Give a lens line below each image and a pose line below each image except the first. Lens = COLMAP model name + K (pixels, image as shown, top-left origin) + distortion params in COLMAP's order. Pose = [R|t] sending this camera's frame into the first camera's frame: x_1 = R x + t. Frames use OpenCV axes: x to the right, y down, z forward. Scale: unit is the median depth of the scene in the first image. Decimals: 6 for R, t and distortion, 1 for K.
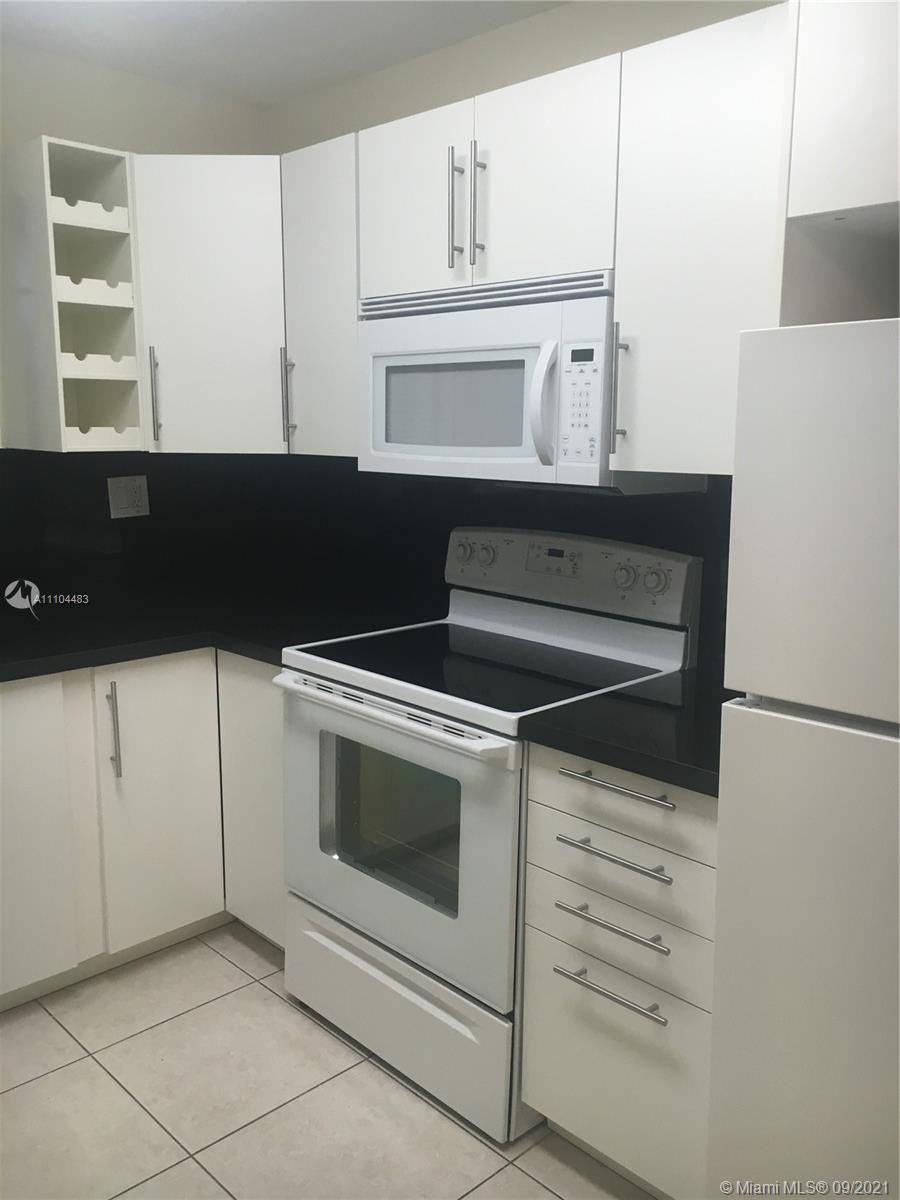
lens RADIAL K [[1040.4, 0, 450.0], [0, 1040.4, 600.0], [0, 0, 1]] dist [0.085665, -0.058804]
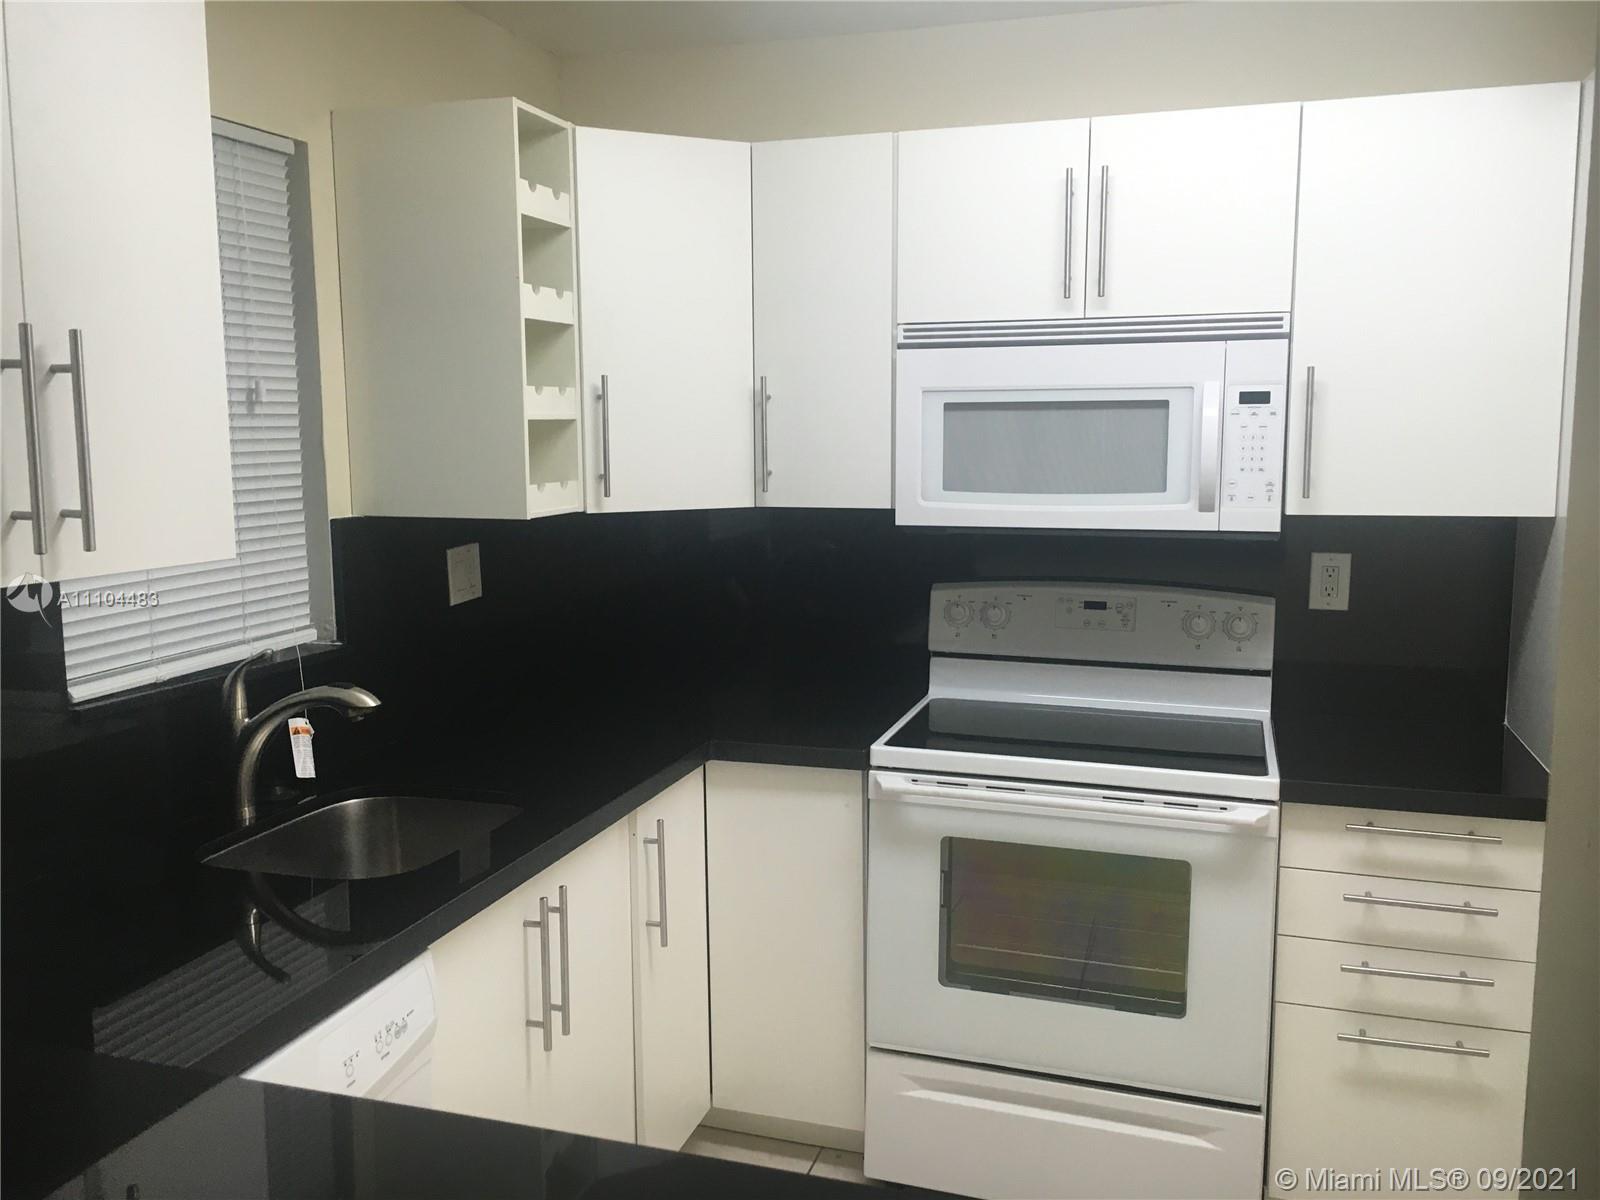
lens RADIAL K [[1387.2, 0, 800.0], [0, 1387.2, 600.0], [0, 0, 1]] dist [0.085665, -0.058804]
pose [[0.872582, -0.072466, 0.483062, -0.742429], [0.092968, 0.995495, -0.018595, -0.053879], [-0.479539, 0.061135, 0.875389, 0.071373]]
